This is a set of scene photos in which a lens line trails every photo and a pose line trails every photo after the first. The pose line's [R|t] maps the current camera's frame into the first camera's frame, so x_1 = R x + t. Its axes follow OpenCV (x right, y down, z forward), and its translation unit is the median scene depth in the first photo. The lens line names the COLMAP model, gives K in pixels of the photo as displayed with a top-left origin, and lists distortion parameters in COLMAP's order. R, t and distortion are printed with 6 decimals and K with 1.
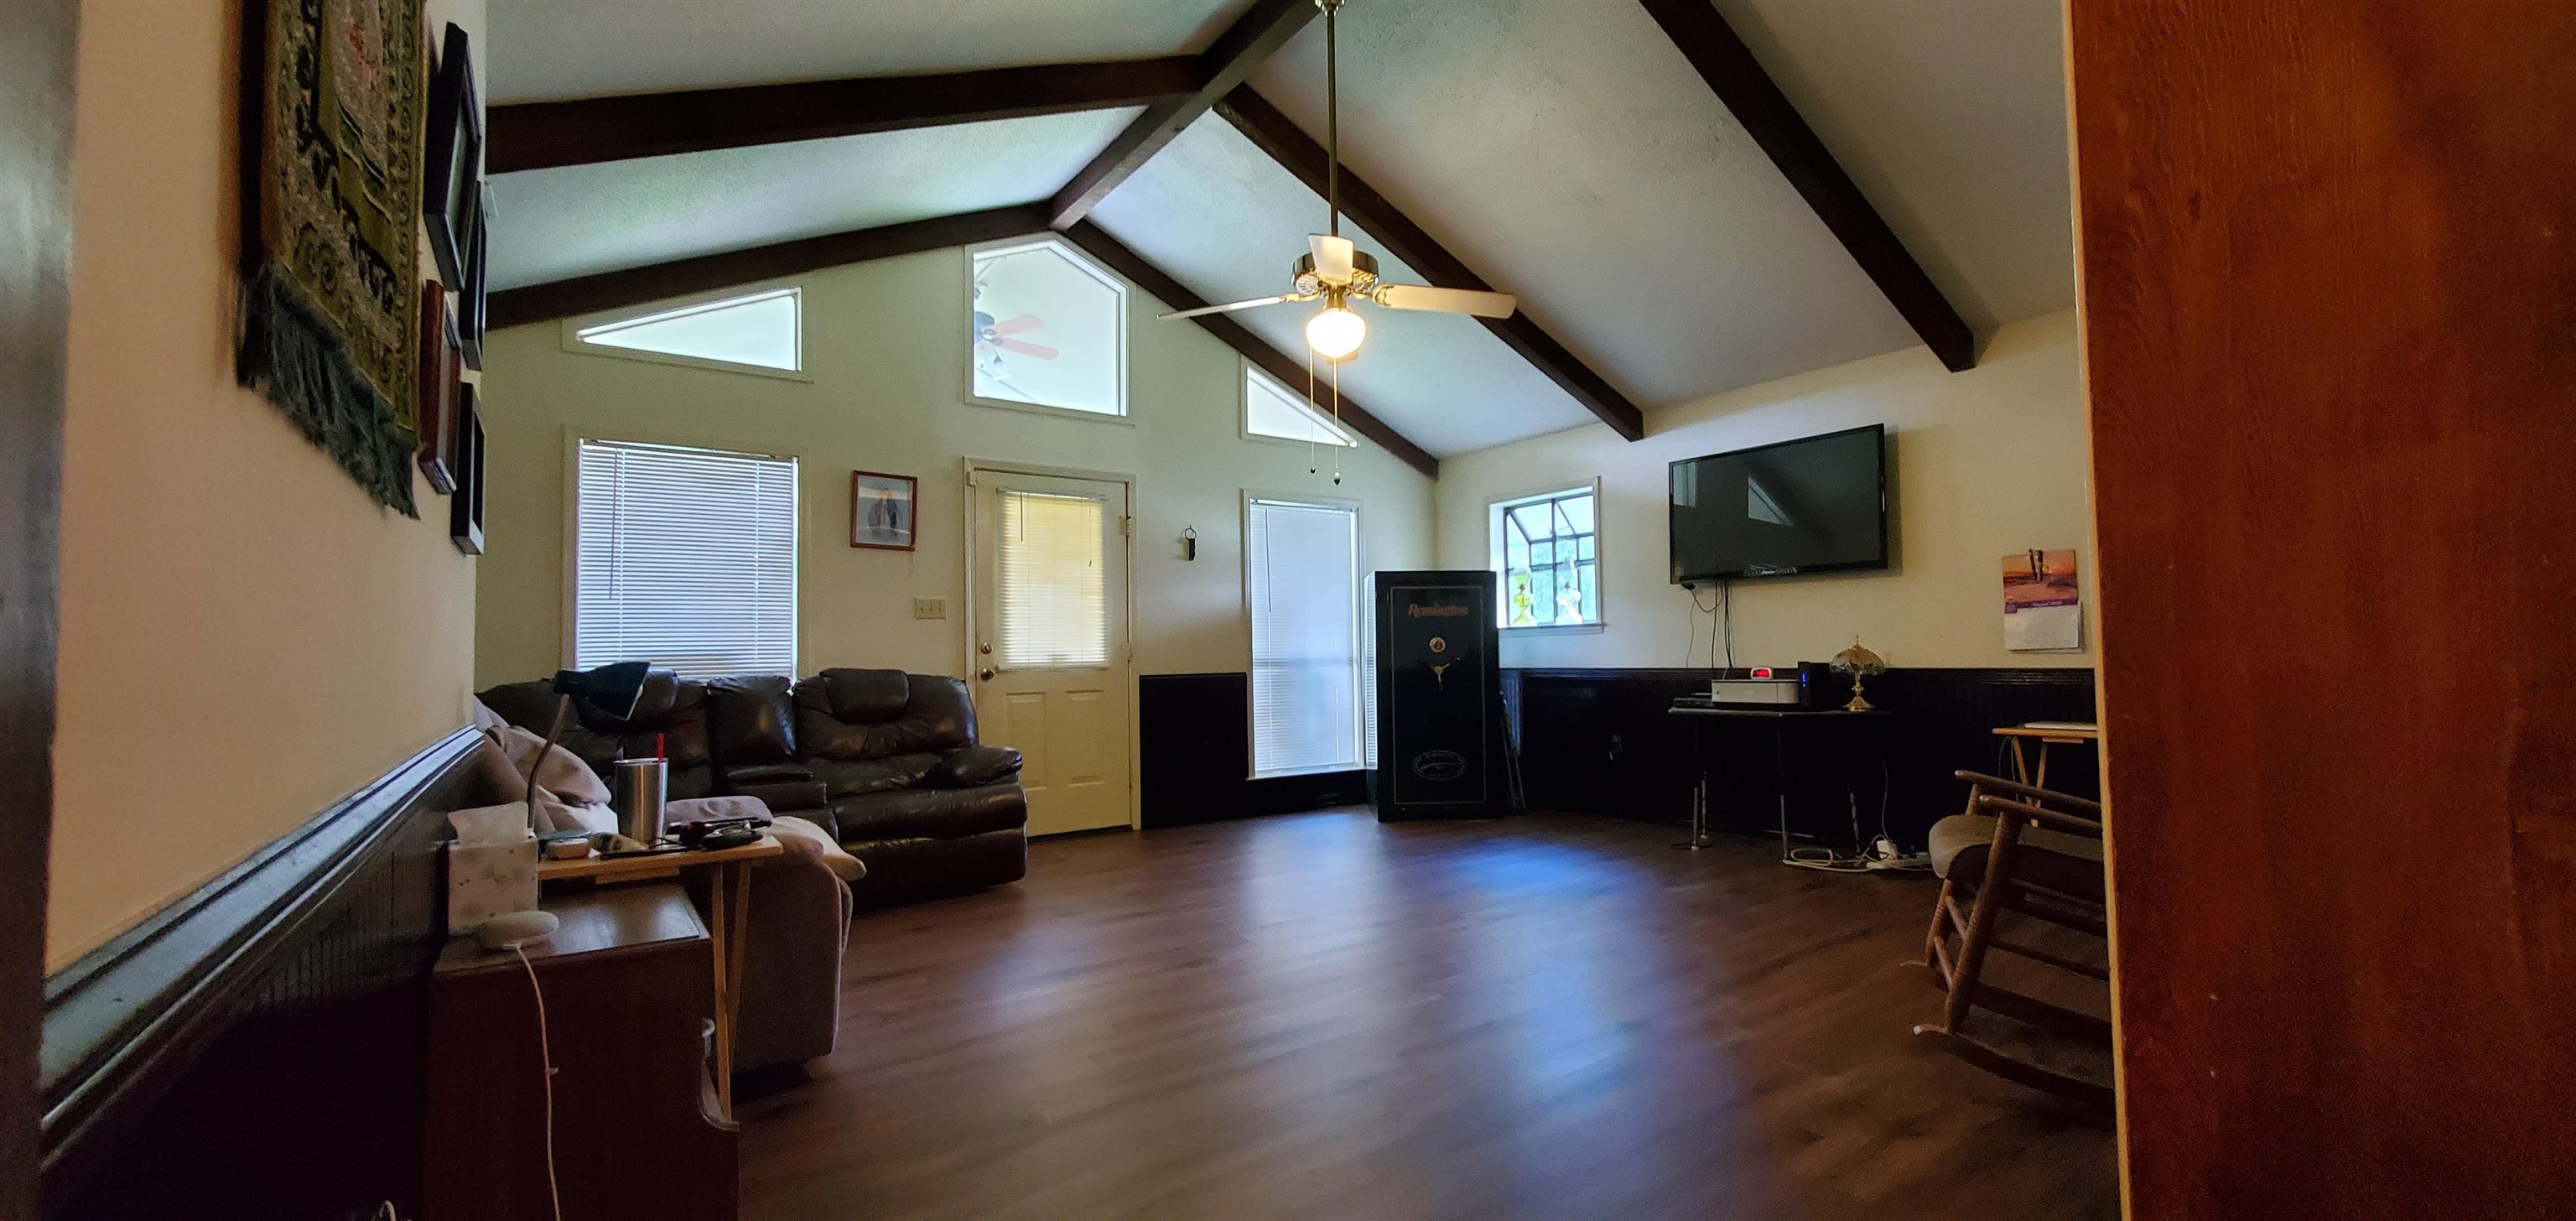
lens RADIAL K [[1030.1, 0, 1311.5], [0, 1030.1, 617.4], [0, 0, 1]] dist [0.001929, -0.002889]
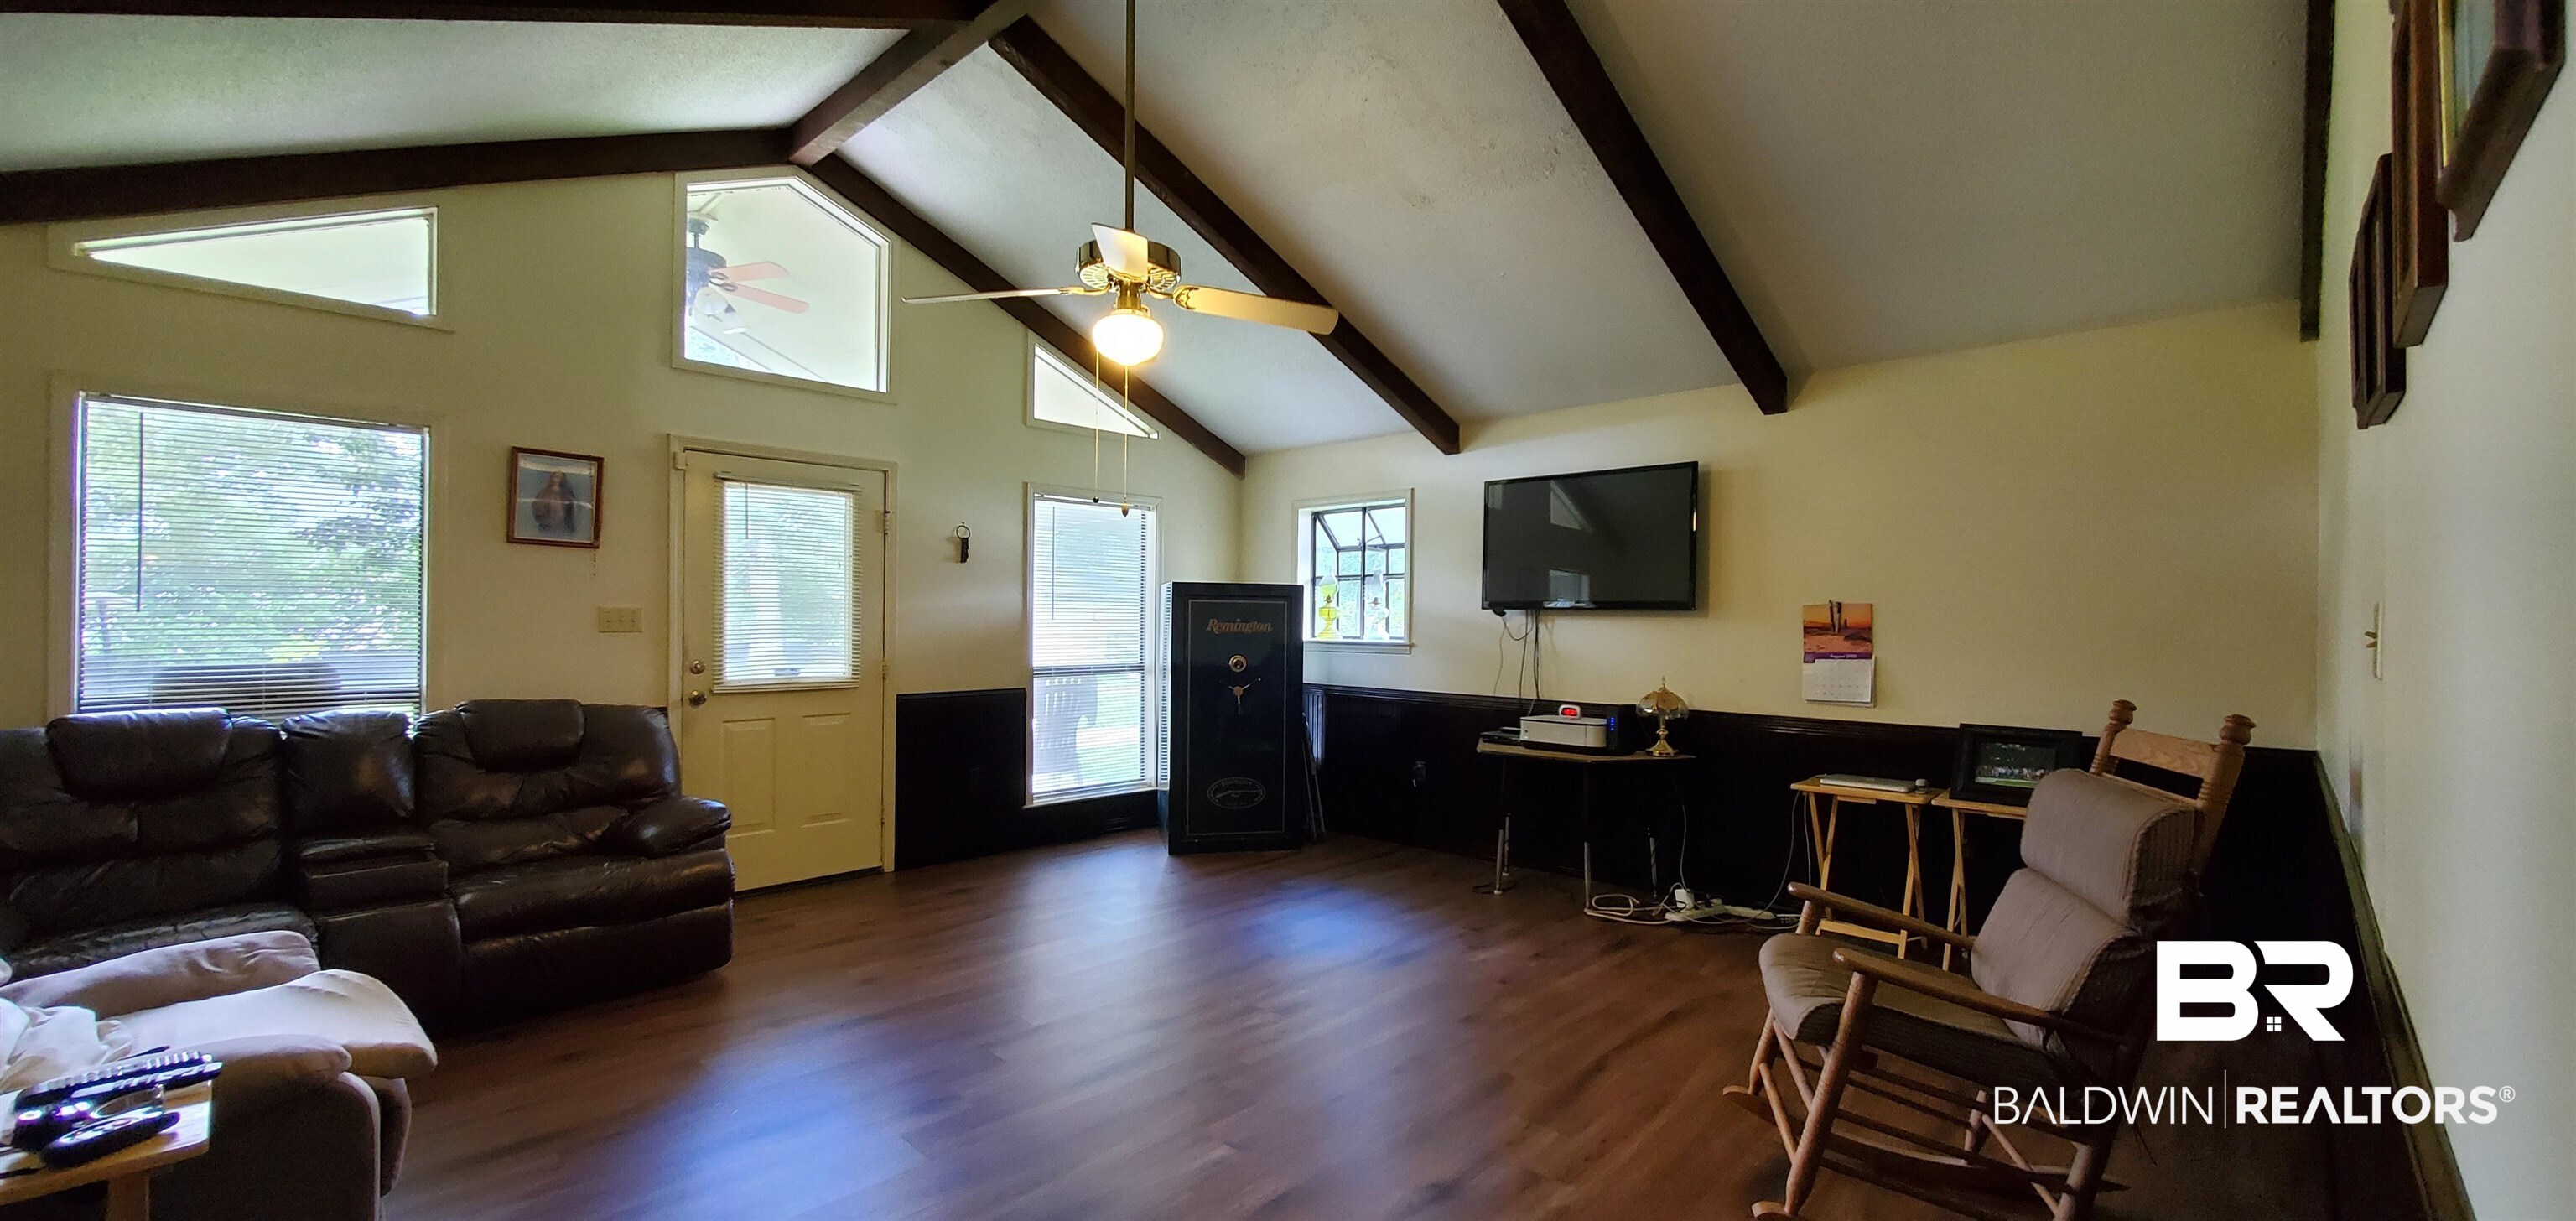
lens RADIAL K [[1030.1, 0, 1311.5], [0, 1030.1, 617.4], [0, 0, 1]] dist [0.001929, -0.002889]
pose [[0.981351, 0.025993, 0.190459, 0.011301], [-0.033189, 0.998847, 0.034693, -0.055741], [-0.189337, -0.040367, 0.981082, 0.093632]]
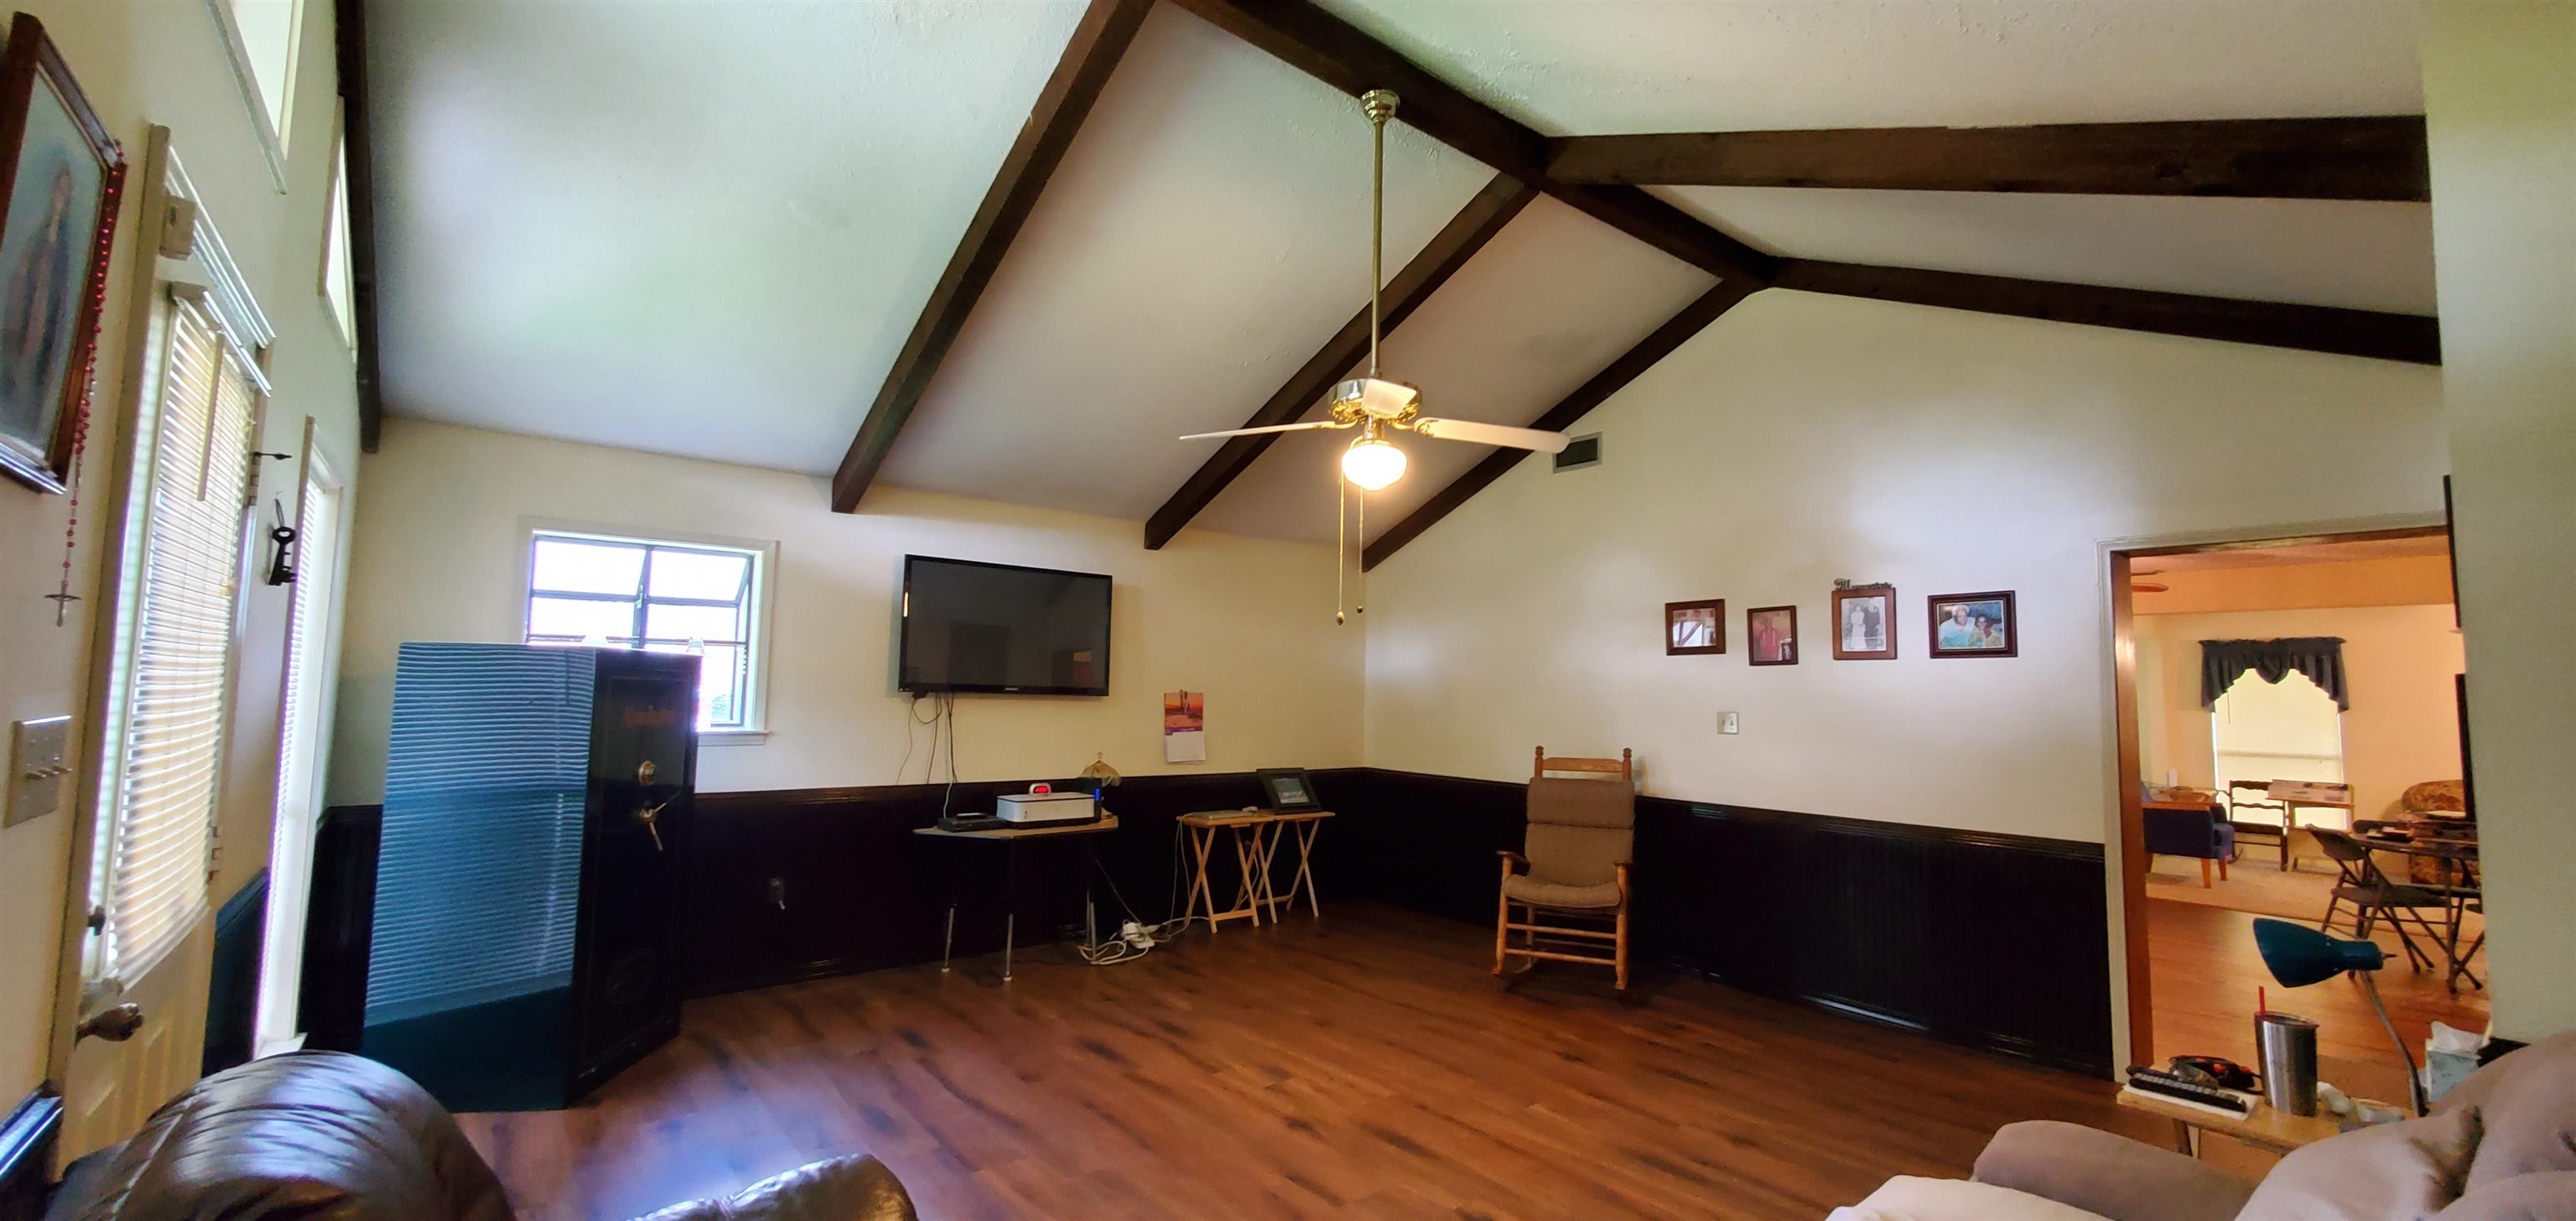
lens RADIAL K [[1030.9, 0, 1313.3], [0, 1030.9, 614.9], [0, 0, 1]] dist [0.004681, -0.004656]
pose [[-0.062807, 0.093405, 0.993645, -0.600513], [-0.059032, 0.993520, -0.097125, -0.034530], [-0.996278, -0.064757, -0.056886, 0.745971]]
